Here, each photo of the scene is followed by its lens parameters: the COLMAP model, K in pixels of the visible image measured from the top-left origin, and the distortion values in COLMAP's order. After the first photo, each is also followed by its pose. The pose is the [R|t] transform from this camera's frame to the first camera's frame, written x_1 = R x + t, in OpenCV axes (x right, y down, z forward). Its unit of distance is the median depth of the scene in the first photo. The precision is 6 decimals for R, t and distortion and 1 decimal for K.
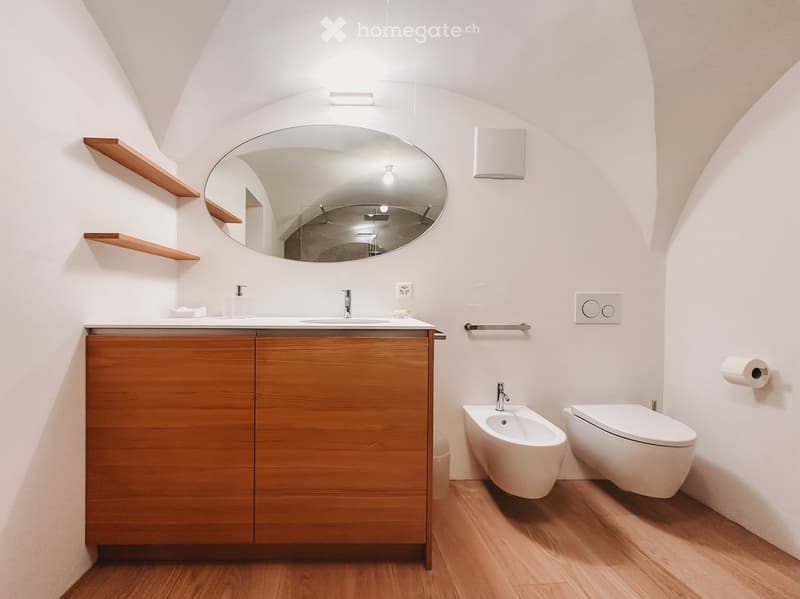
lens RADIAL K [[358.9, 0, 362.4], [0, 358.9, 307.9], [0, 0, 1]] dist [-0.003238, 0.000245]
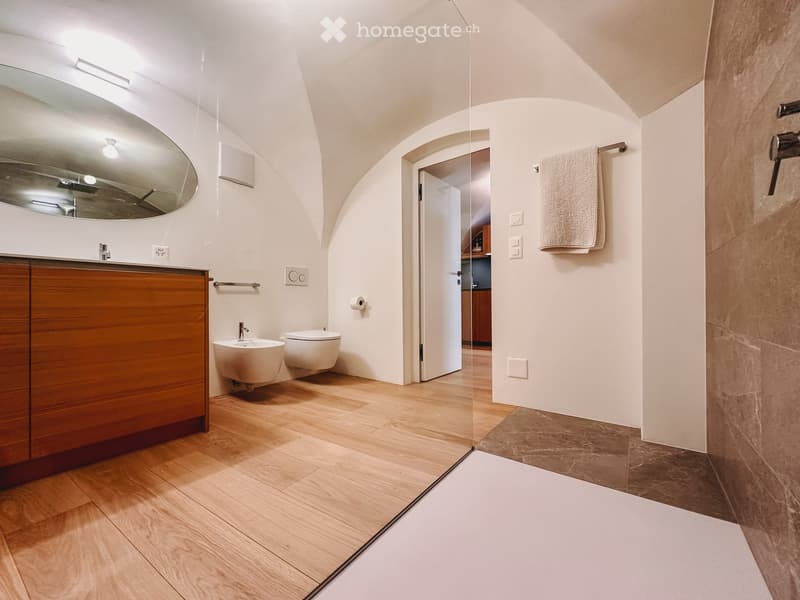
lens RADIAL K [[325.1, 0, 397.7], [0, 325.1, 302.4], [0, 0, 1]] dist [0.000063, 0.000114]
pose [[0.611339, -0.006781, 0.791340, -0.280624], [0.024480, 0.999647, -0.010346, 0.161212], [-0.790990, 0.025697, 0.611289, -0.326729]]
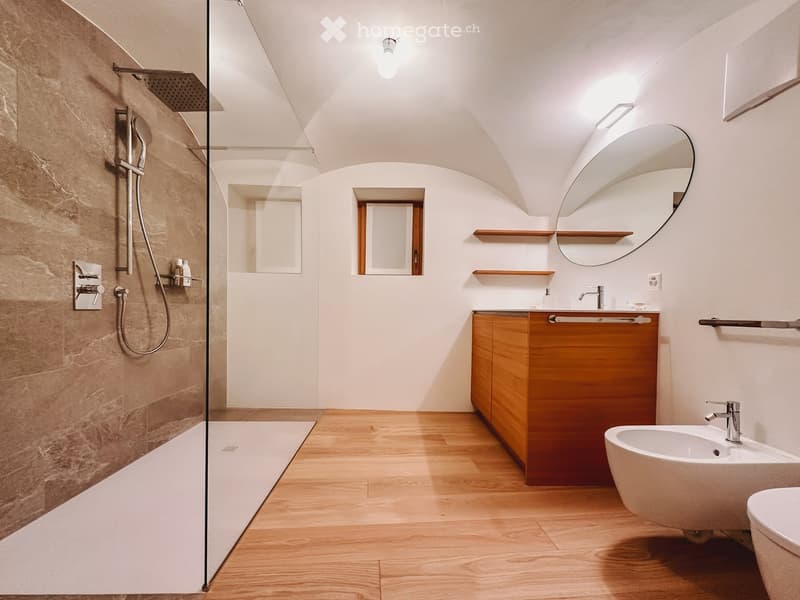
lens RADIAL K [[338.2, 0, 399.7], [0, 338.2, 316.7], [0, 0, 1]] dist [-0.000343, 0.000165]
pose [[0.011626, 0.014516, -0.999827, 1.055631], [-0.031349, 0.999408, 0.014145, 0.054486], [0.999441, 0.031179, 0.012074, 0.339845]]
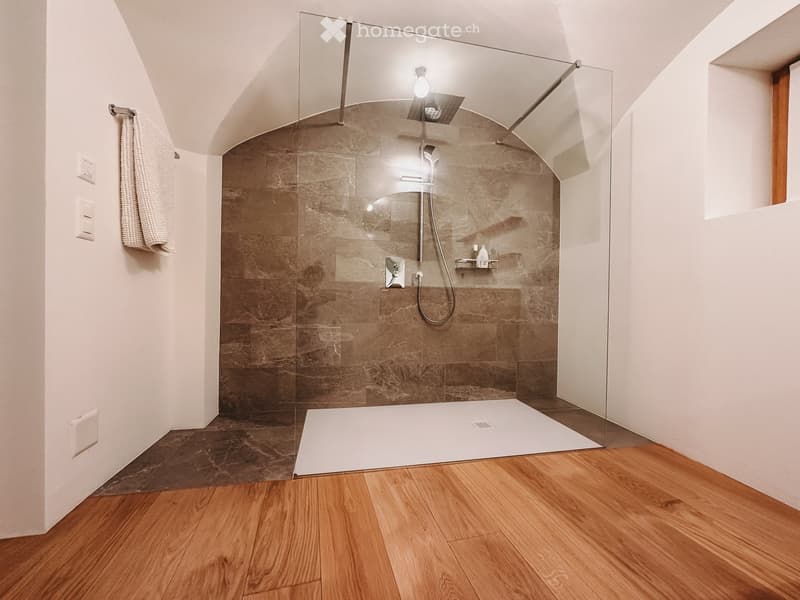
lens RADIAL K [[325.1, 0, 397.7], [0, 325.1, 302.4], [0, 0, 1]] dist [0.000063, 0.000114]
pose [[-0.981475, -0.016071, -0.190914, 0.403011], [-0.022251, 0.999294, 0.030274, 0.093034], [0.190293, 0.033961, -0.981140, 0.815124]]
